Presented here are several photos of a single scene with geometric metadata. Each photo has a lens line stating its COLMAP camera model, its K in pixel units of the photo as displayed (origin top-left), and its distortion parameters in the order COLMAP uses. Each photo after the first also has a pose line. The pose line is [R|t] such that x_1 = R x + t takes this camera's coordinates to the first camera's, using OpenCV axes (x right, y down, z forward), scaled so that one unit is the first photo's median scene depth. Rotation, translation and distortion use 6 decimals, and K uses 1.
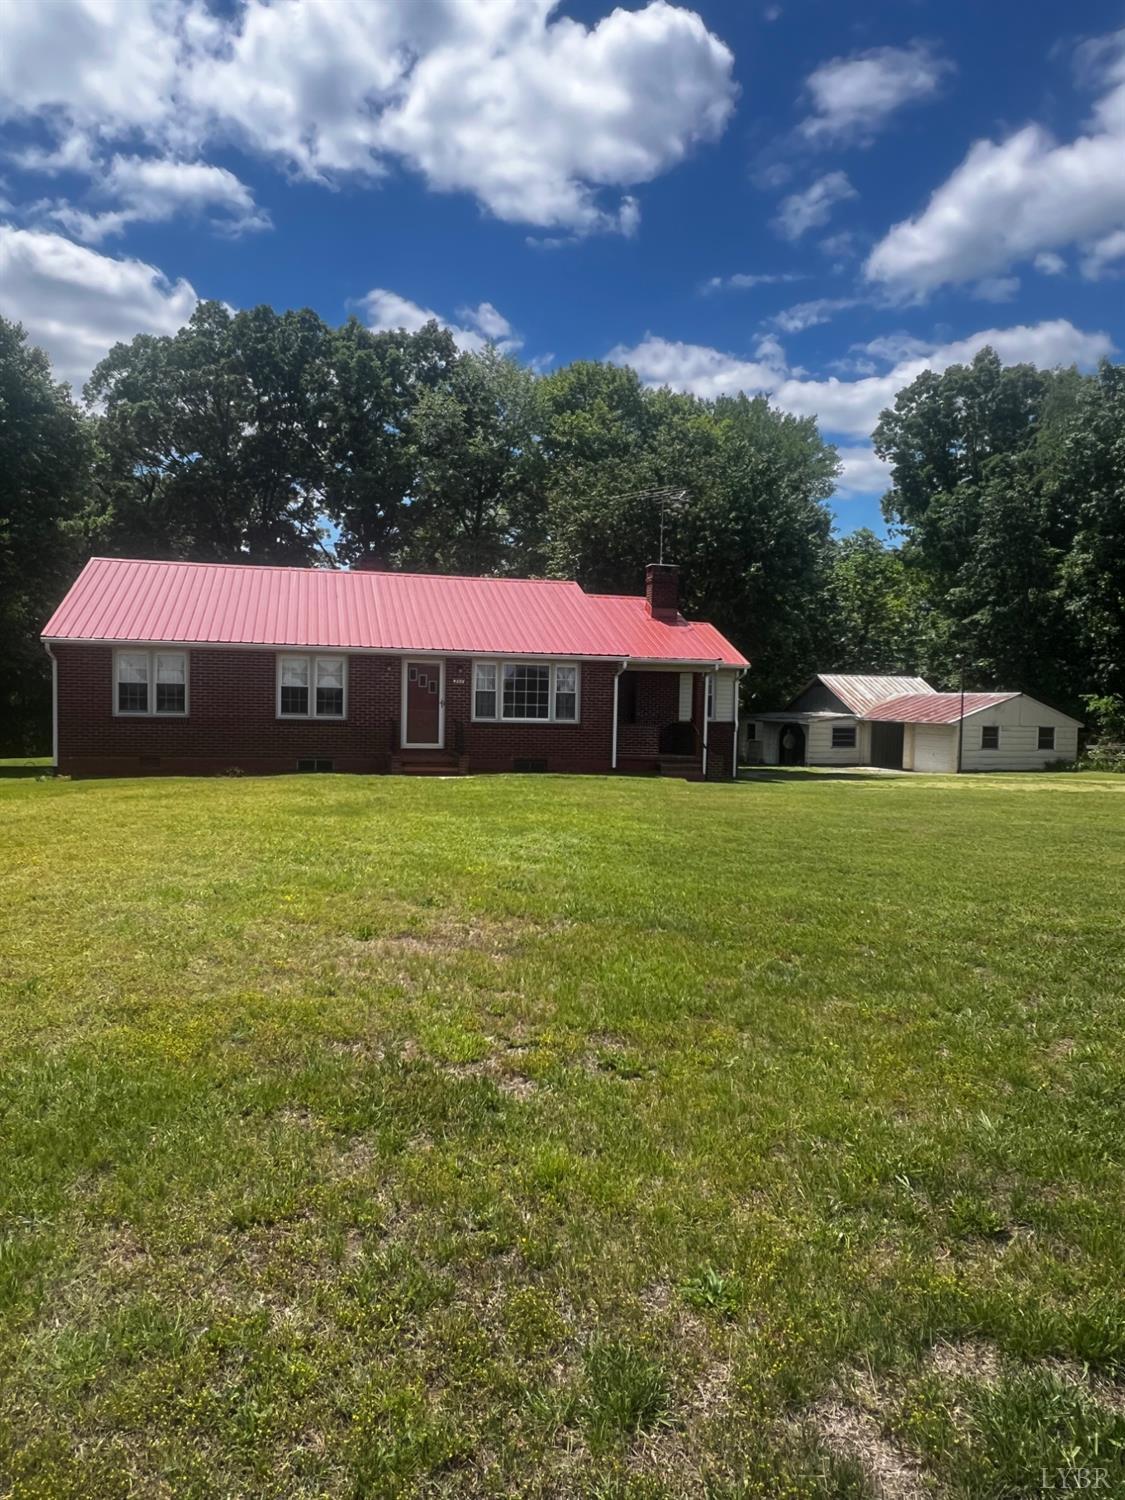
lens RADIAL K [[1021.7, 0, 554.7], [0, 1021.7, 744.5], [0, 0, 1]] dist [0.006808, 0.006752]
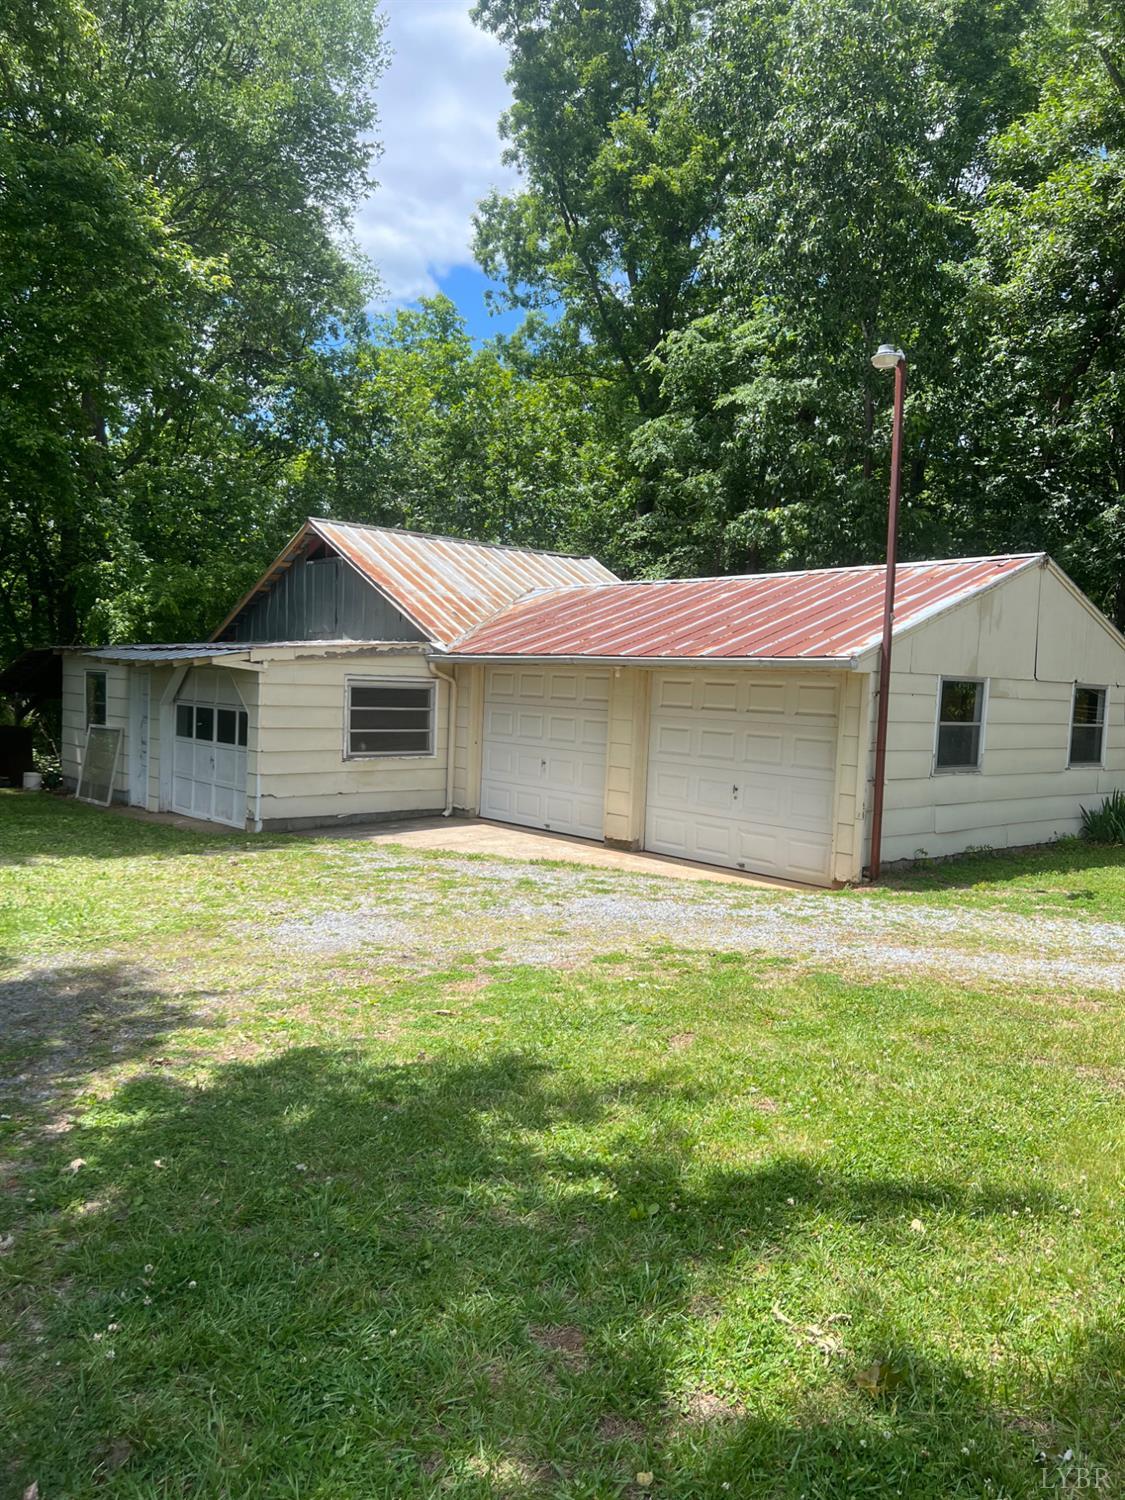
lens RADIAL K [[1132.6, 0, 562.2], [0, 1132.6, 750.3], [0, 0, 1]] dist [0.055174, -0.071974]
pose [[0.917130, -0.010971, 0.398436, 0.378401], [0.000667, 0.999662, 0.025991, -0.013203], [-0.398587, -0.023571, 0.916828, 1.304417]]
